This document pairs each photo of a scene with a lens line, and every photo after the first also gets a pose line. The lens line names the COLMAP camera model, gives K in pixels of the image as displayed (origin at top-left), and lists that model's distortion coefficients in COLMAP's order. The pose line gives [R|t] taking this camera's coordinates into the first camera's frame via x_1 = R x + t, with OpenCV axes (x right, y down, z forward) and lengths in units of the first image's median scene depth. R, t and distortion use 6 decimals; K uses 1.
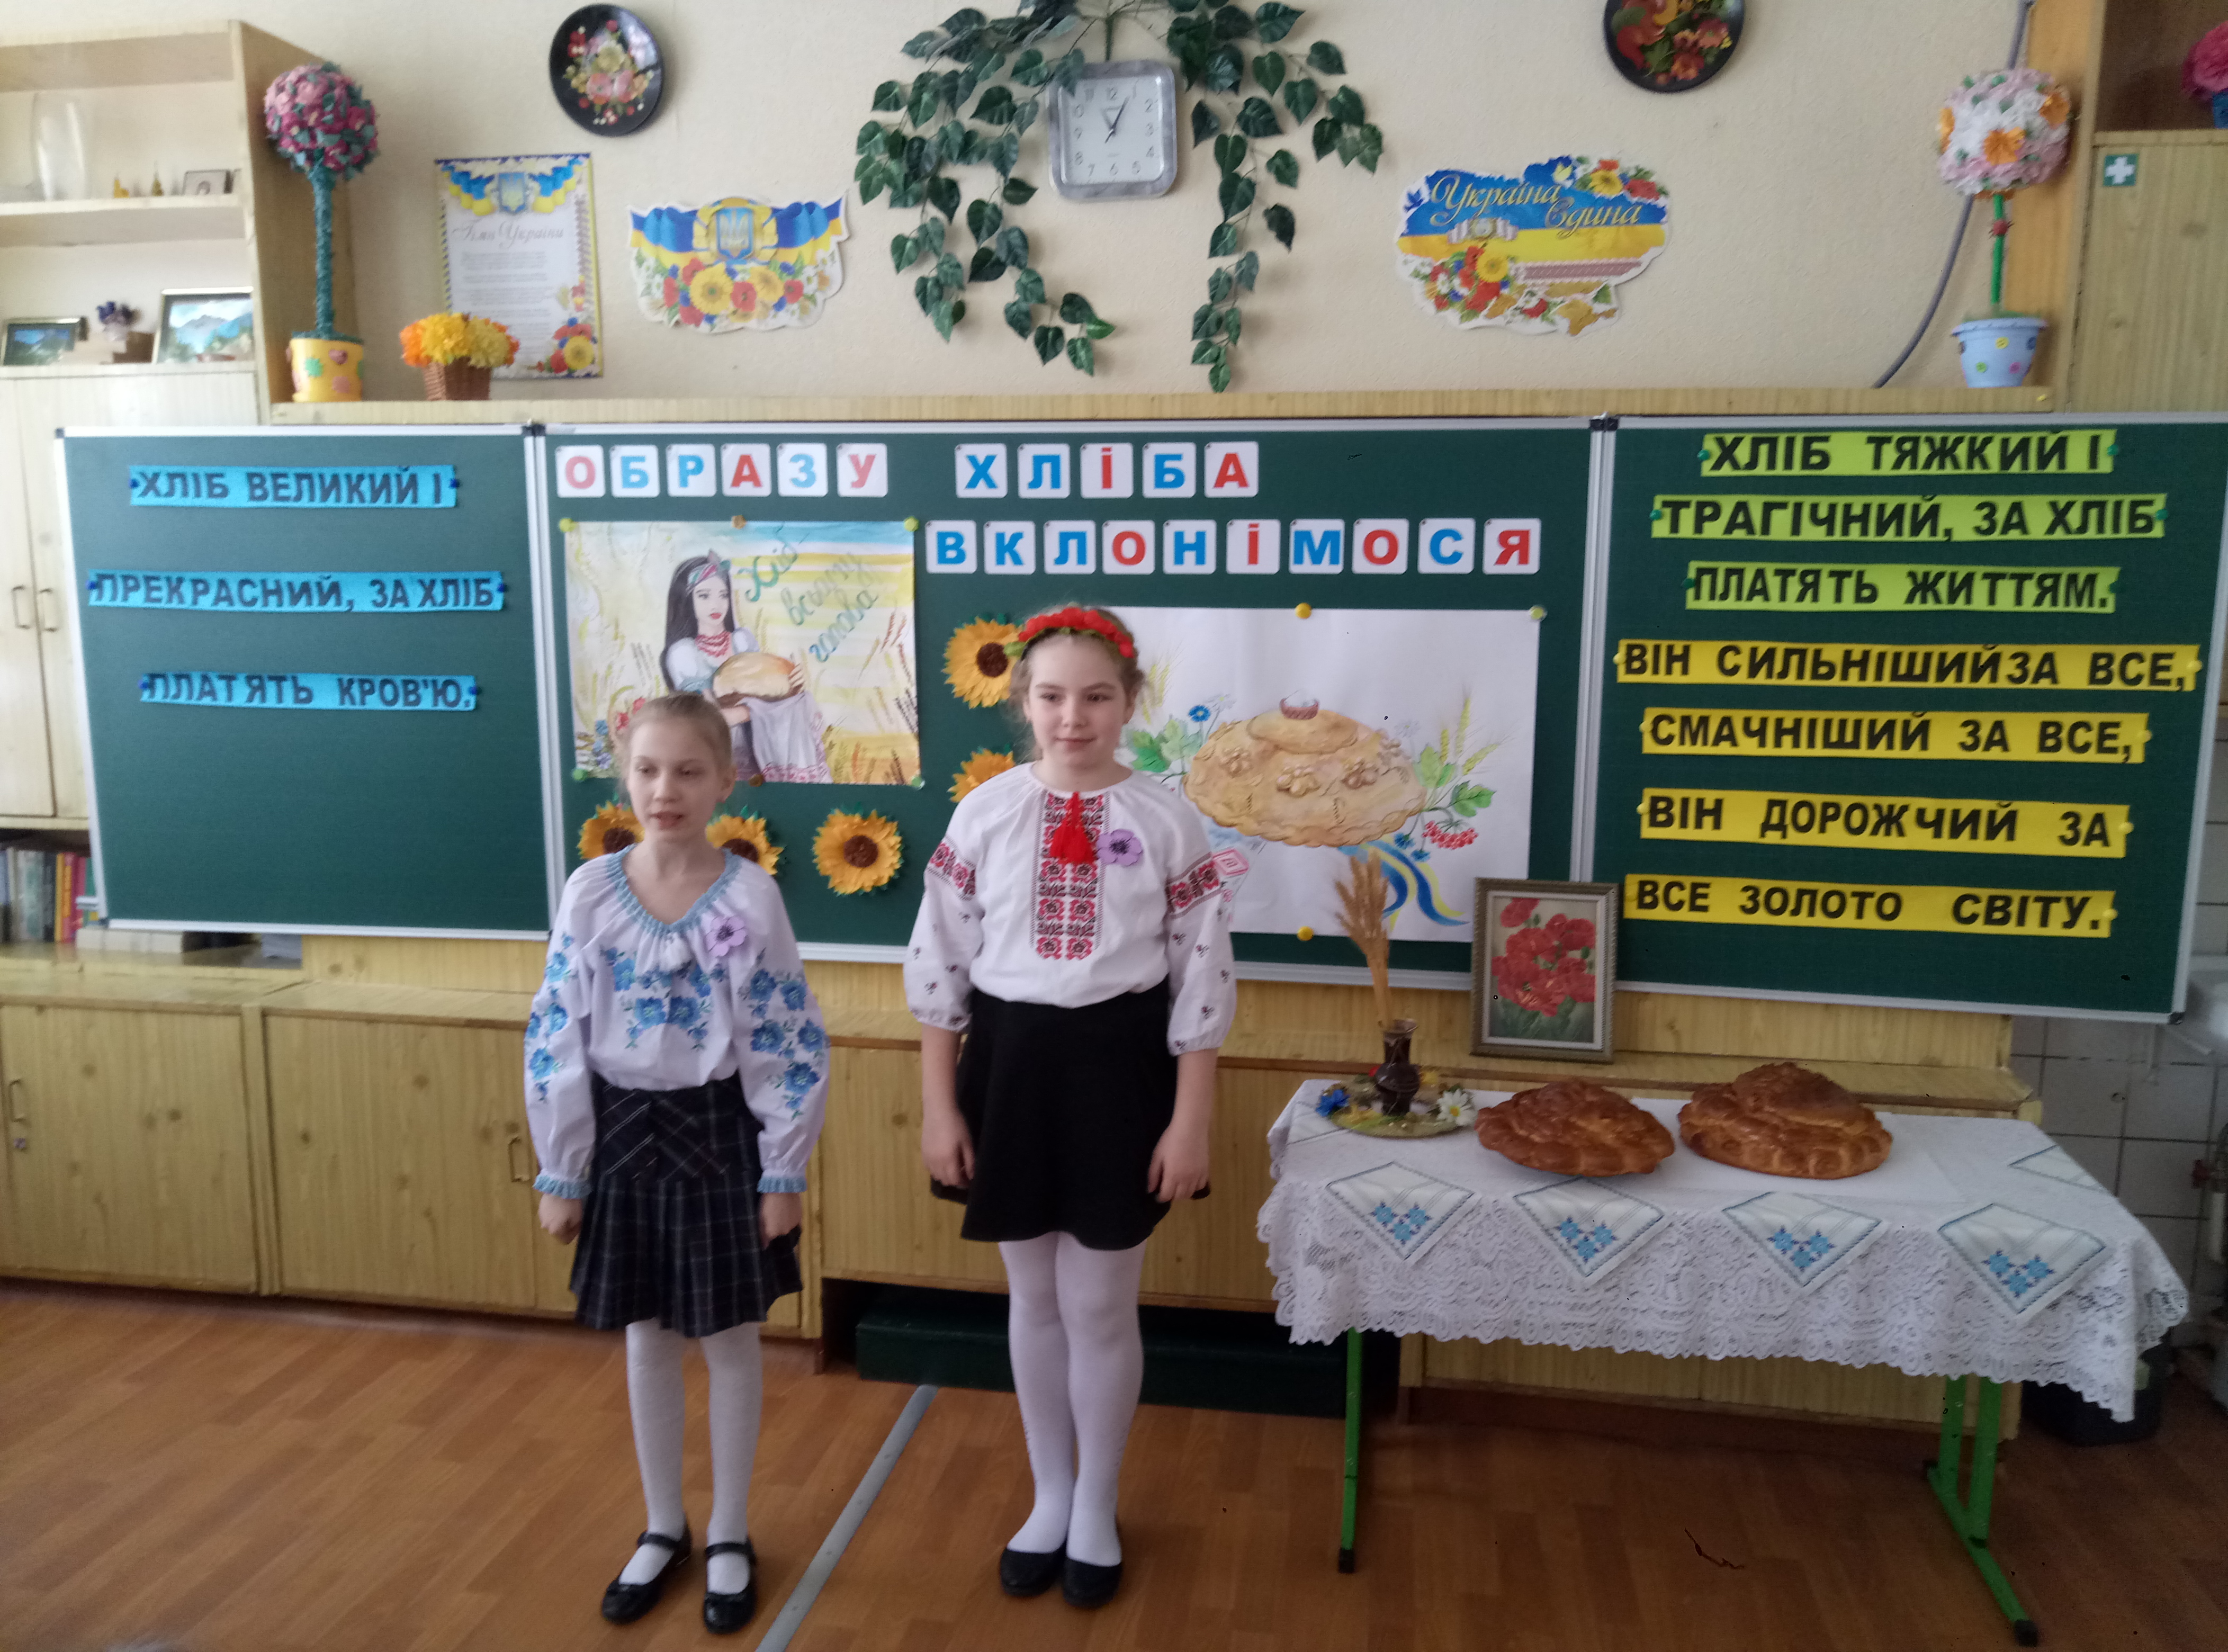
lens RADIAL K [[1660.1, 0, 1121.8], [0, 1660.1, 832.8], [0, 0, 1]] dist [0.026612, -0.035282]
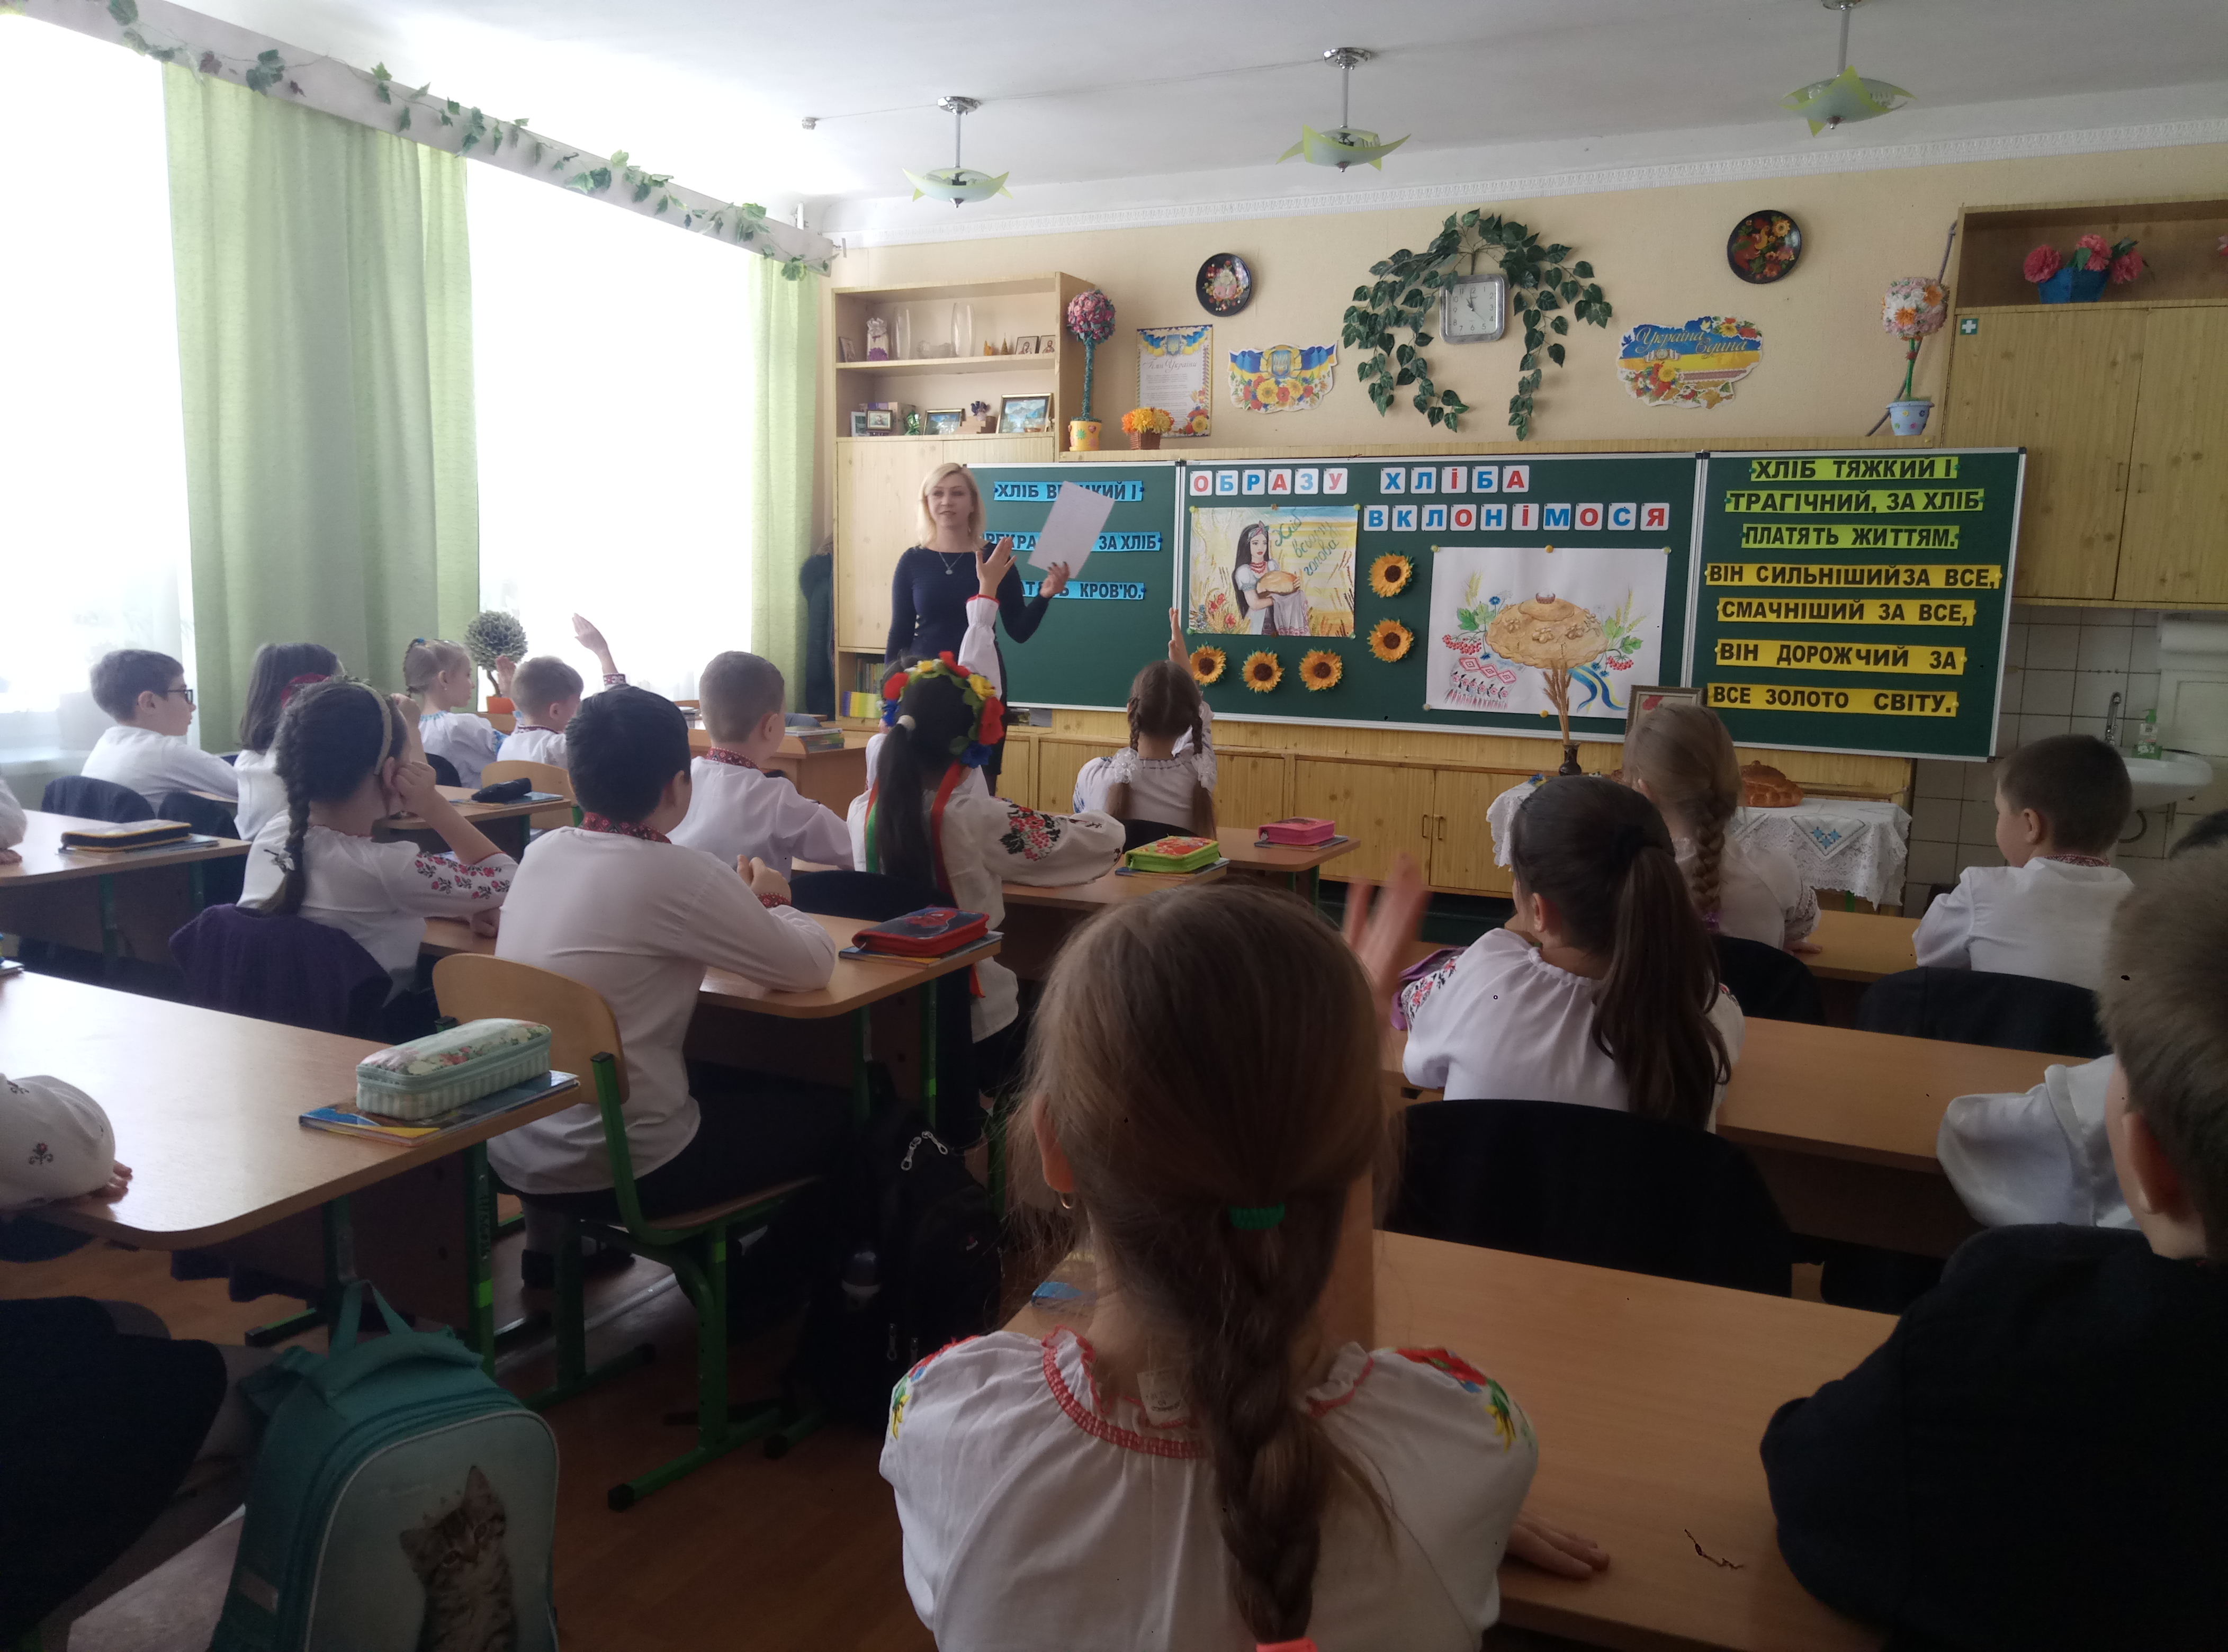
lens RADIAL K [[1660.1, 0, 1124.5], [0, 1660.1, 841.9], [0, 0, 1]] dist [0.026612, -0.035282]
pose [[0.956810, 0.057207, -0.285028, 0.205246], [-0.059023, 0.998254, 0.002223, 0.237301], [0.284658, 0.014696, 0.958517, -1.034105]]
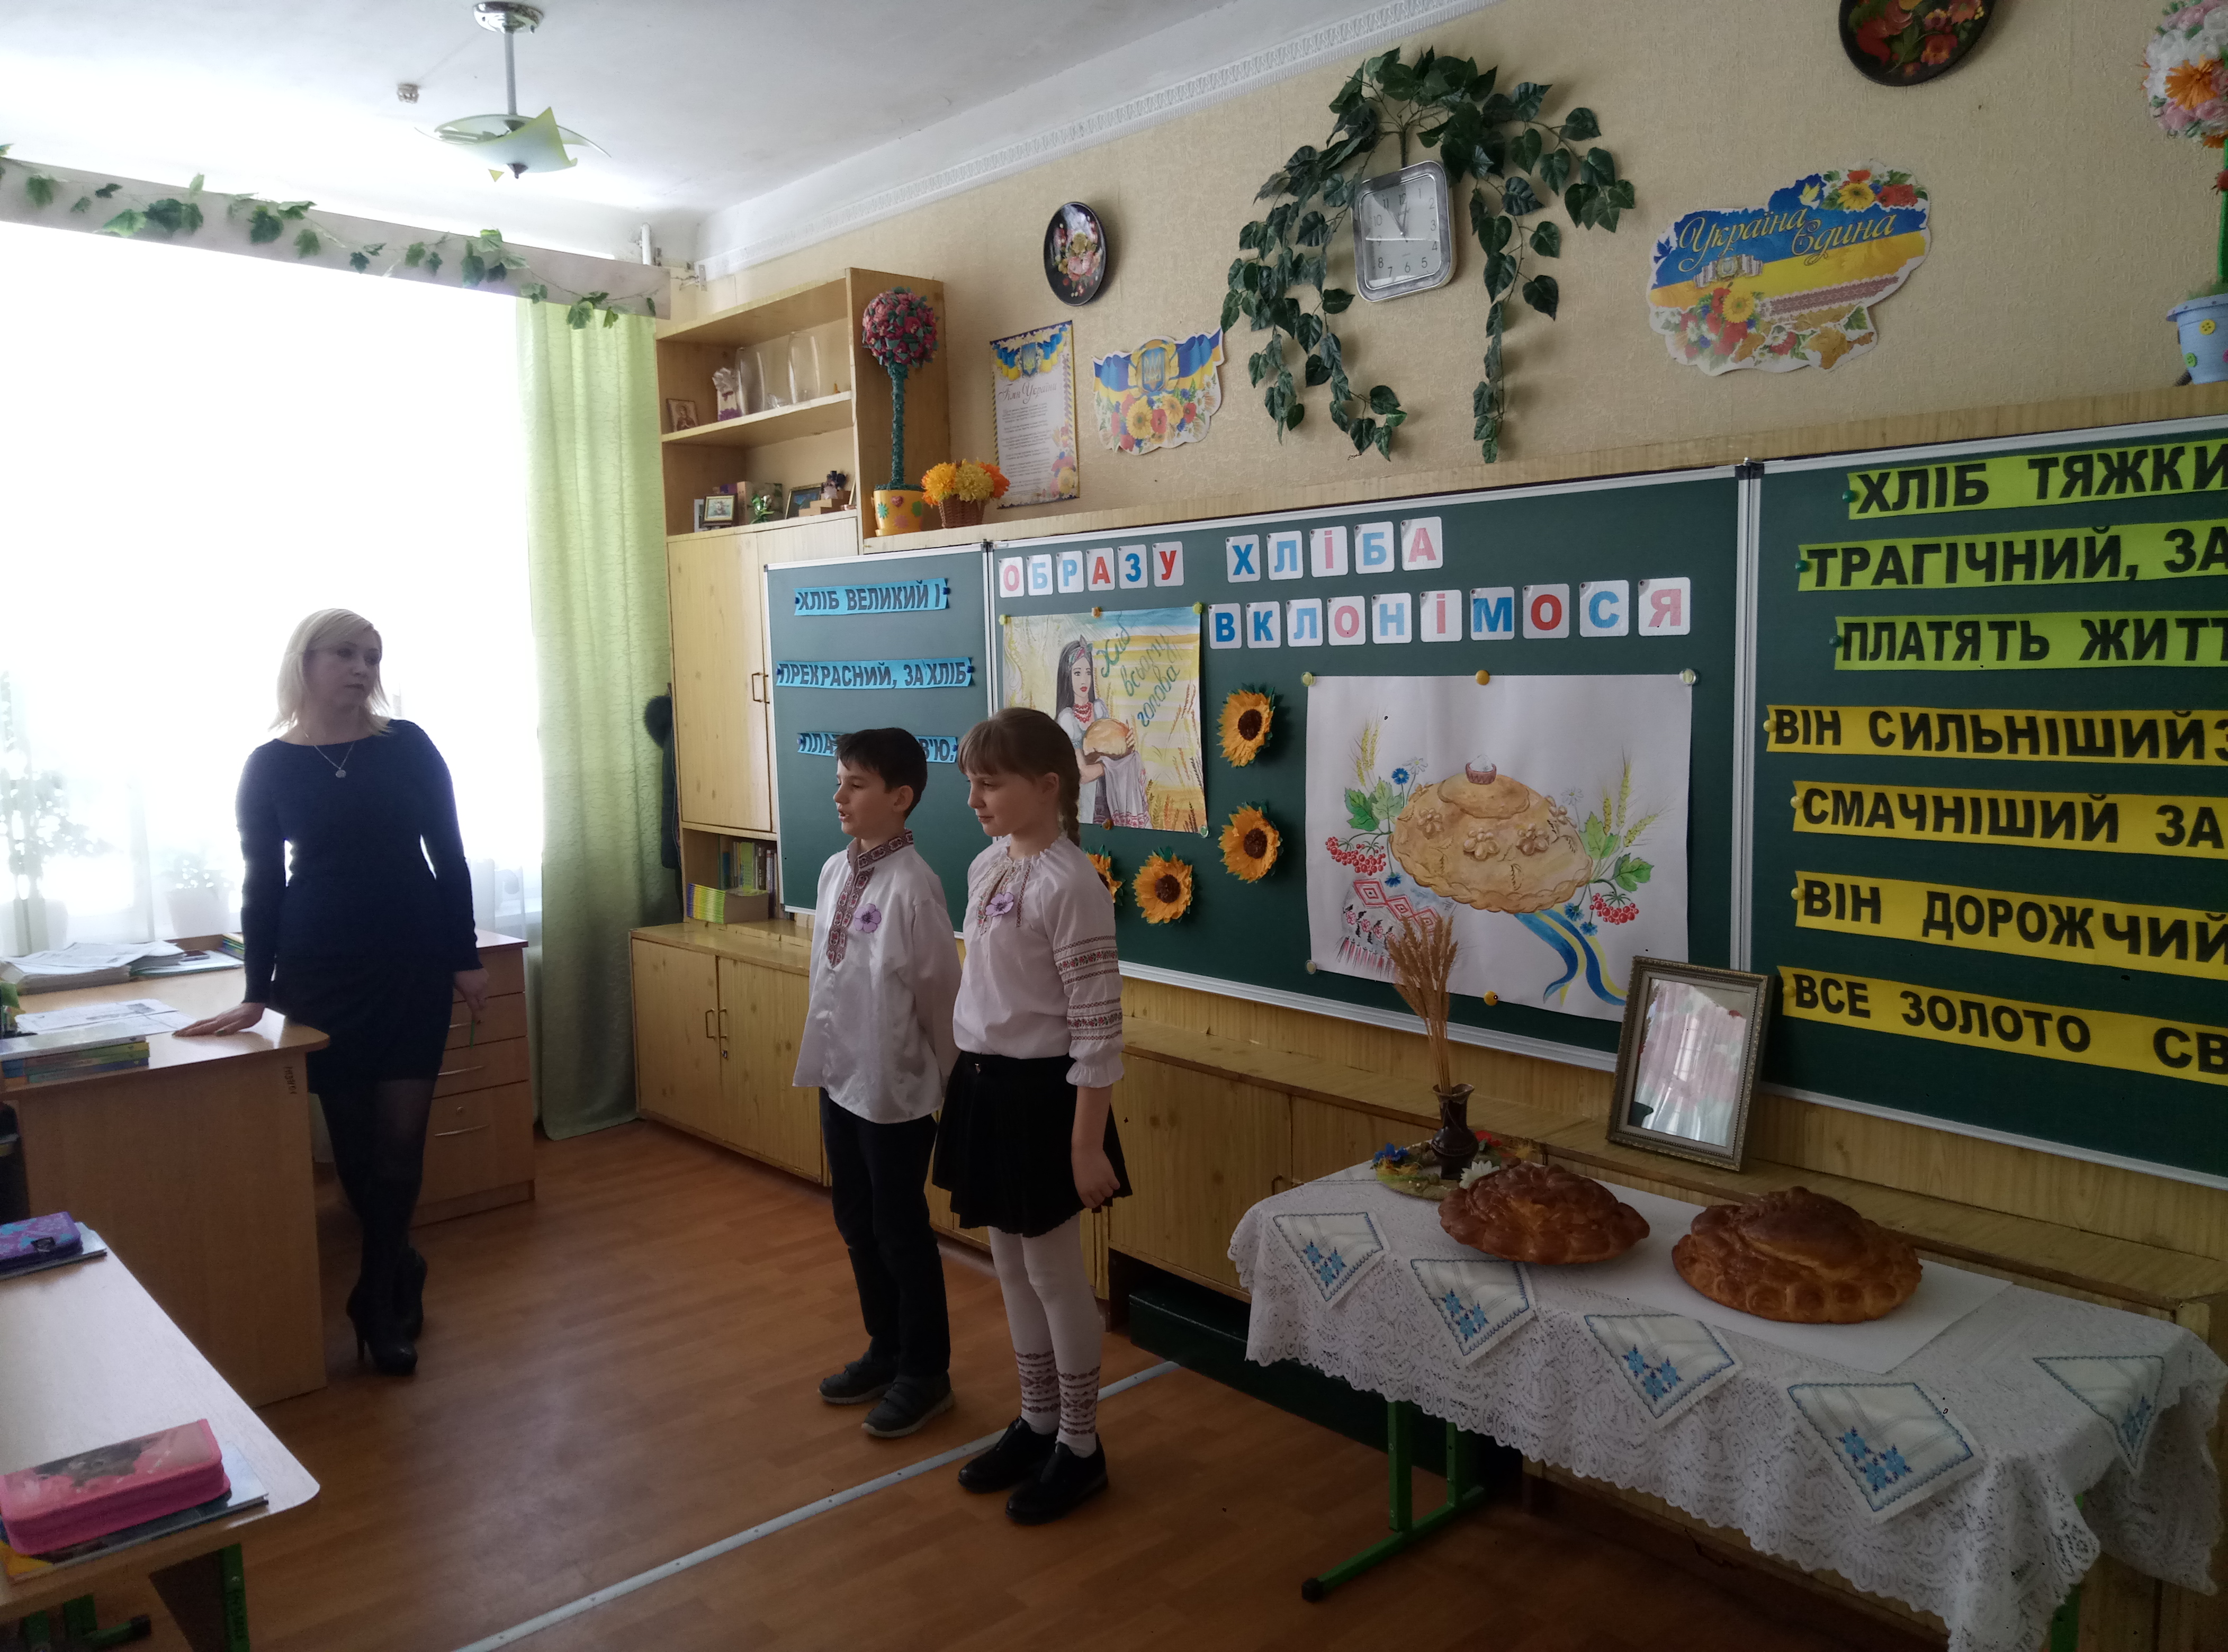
lens RADIAL K [[1660.1, 0, 1127.2], [0, 1660.1, 840.6], [0, 0, 1]] dist [0.026612, -0.035282]
pose [[0.782477, 0.046465, -0.620943, 0.555603], [-0.067510, 0.997664, -0.010417, -0.008955], [0.619009, 0.050071, 0.783786, 0.073316]]
